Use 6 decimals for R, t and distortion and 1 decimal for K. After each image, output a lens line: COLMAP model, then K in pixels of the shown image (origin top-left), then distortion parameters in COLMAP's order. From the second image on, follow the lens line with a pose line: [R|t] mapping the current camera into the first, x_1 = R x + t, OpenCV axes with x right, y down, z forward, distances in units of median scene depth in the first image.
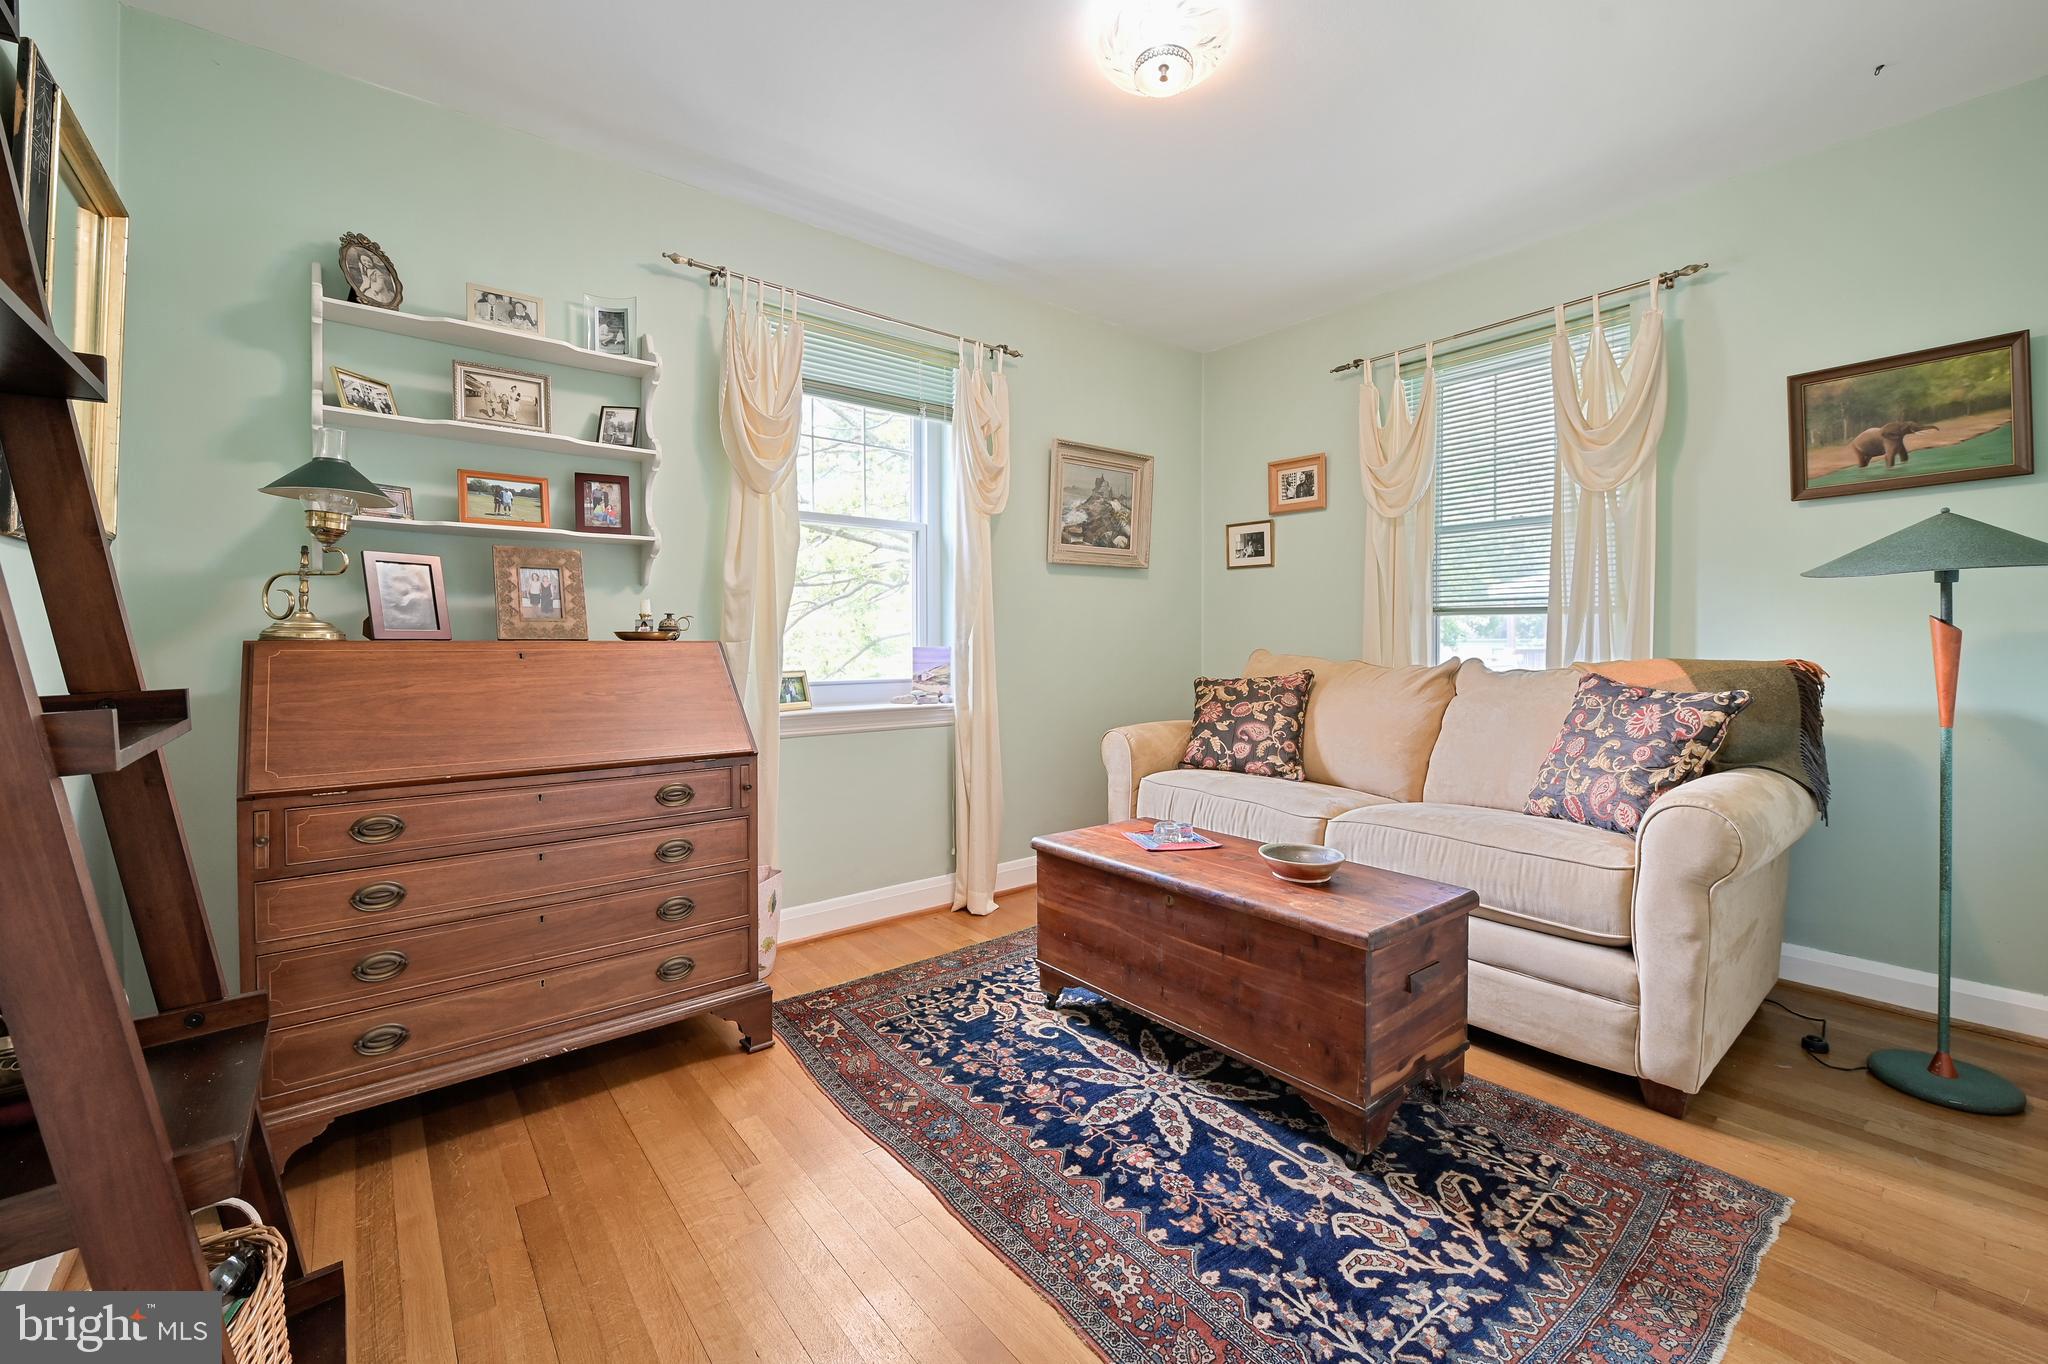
lens RADIAL K [[821.8, 0, 1029.3], [0, 821.8, 631.7], [0, 0, 1]] dist [-0.008610, 0.000168]
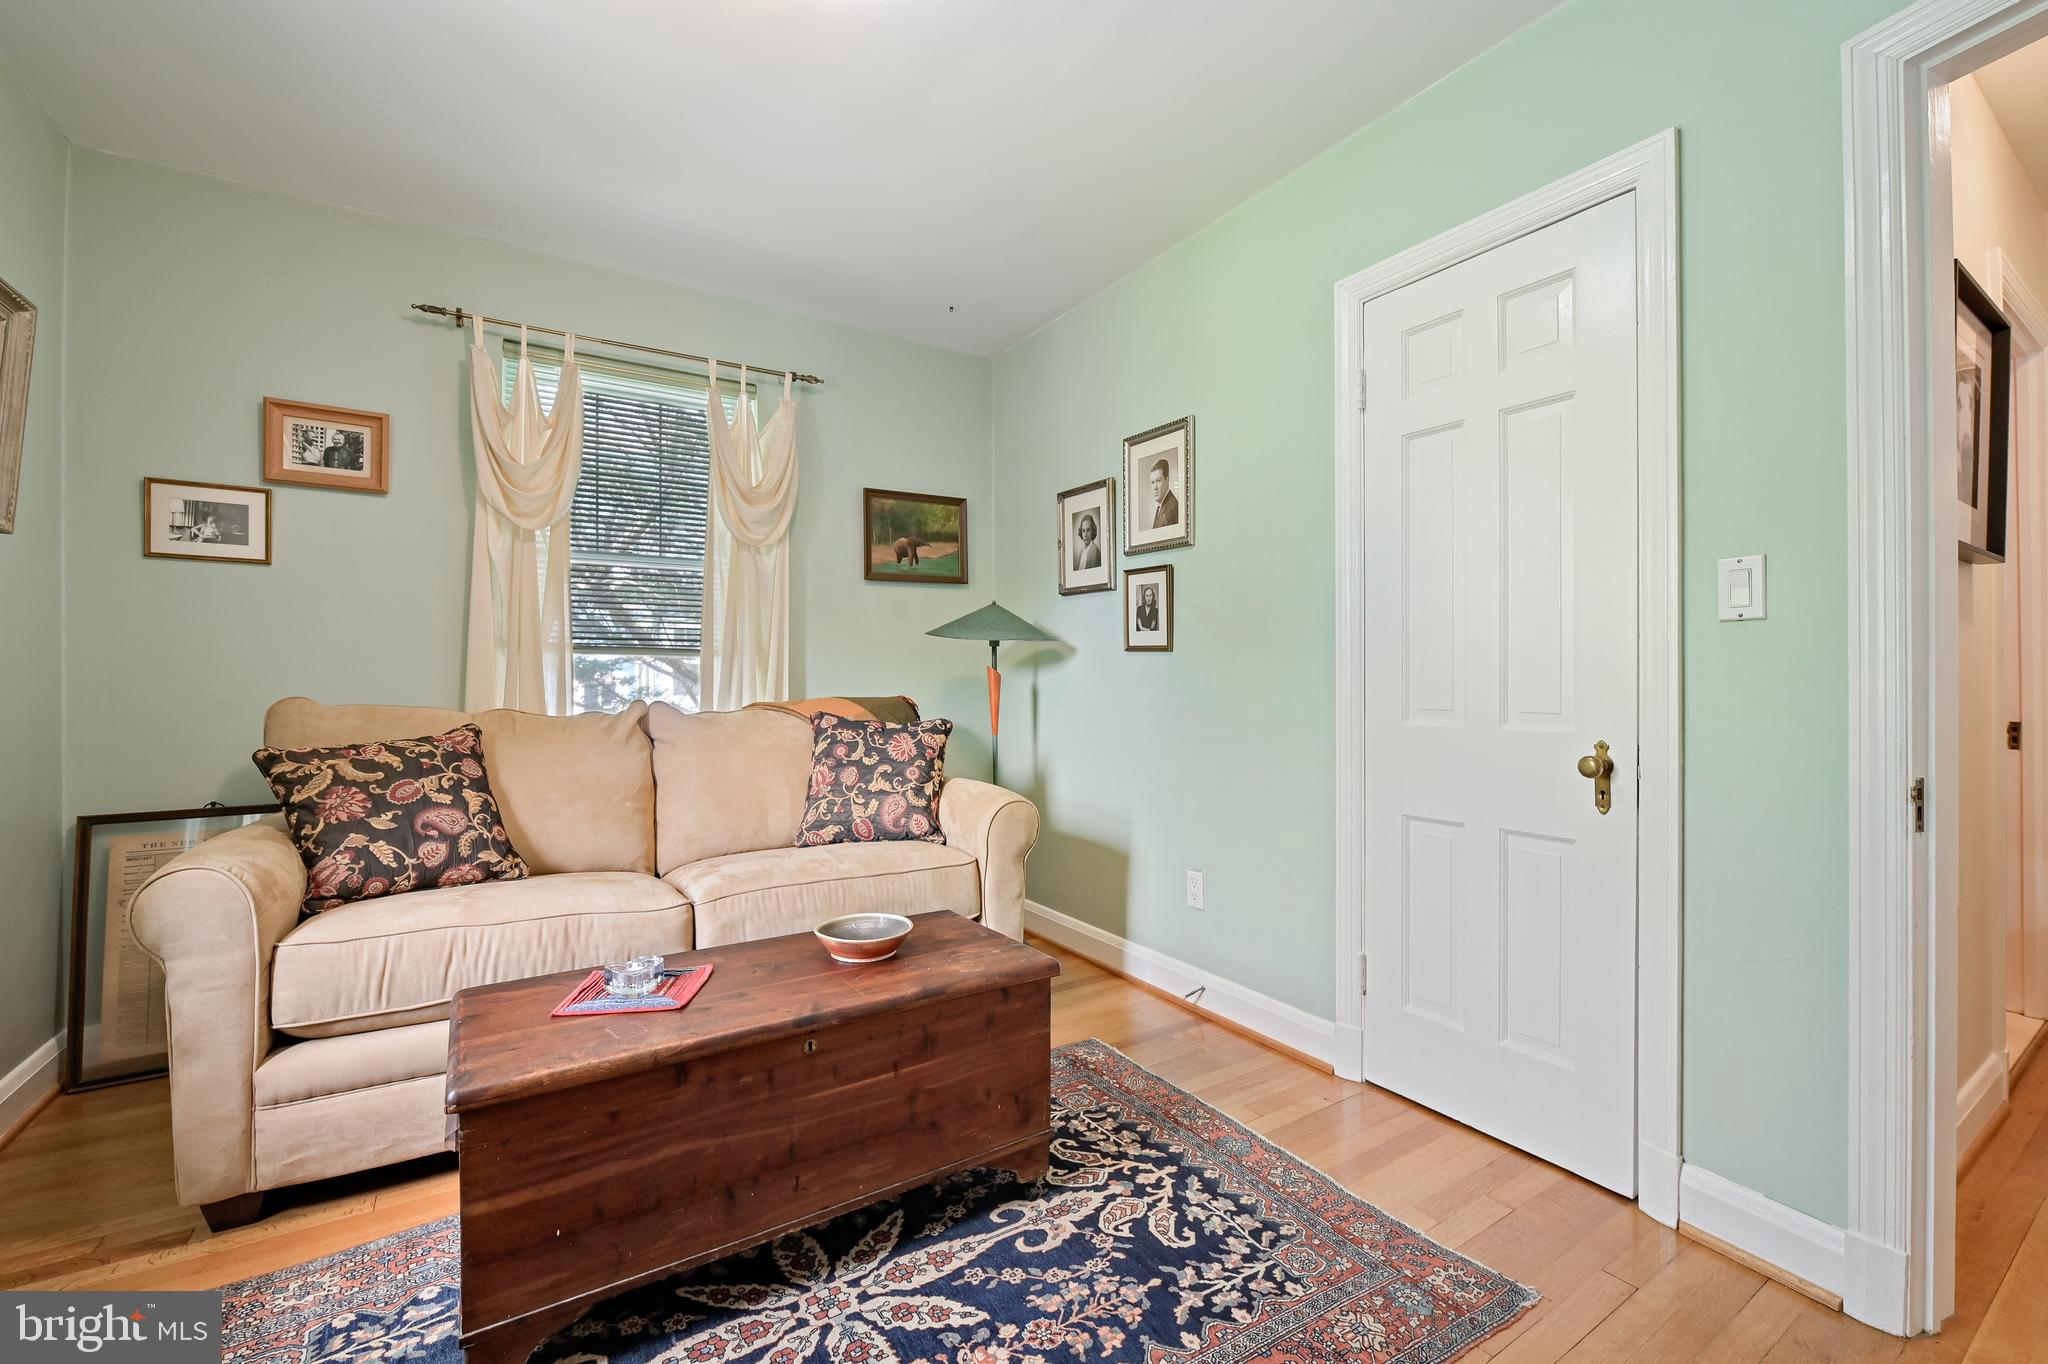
lens RADIAL K [[841.2, 0, 1019.7], [0, 841.2, 662.7], [0, 0, 1]] dist [-0.008403, 0.000579]
pose [[0.119177, 0.020982, 0.992651, -0.510179], [-0.008728, 0.999760, -0.020084, 0.005658], [-0.992835, -0.006270, 0.119332, 0.690806]]
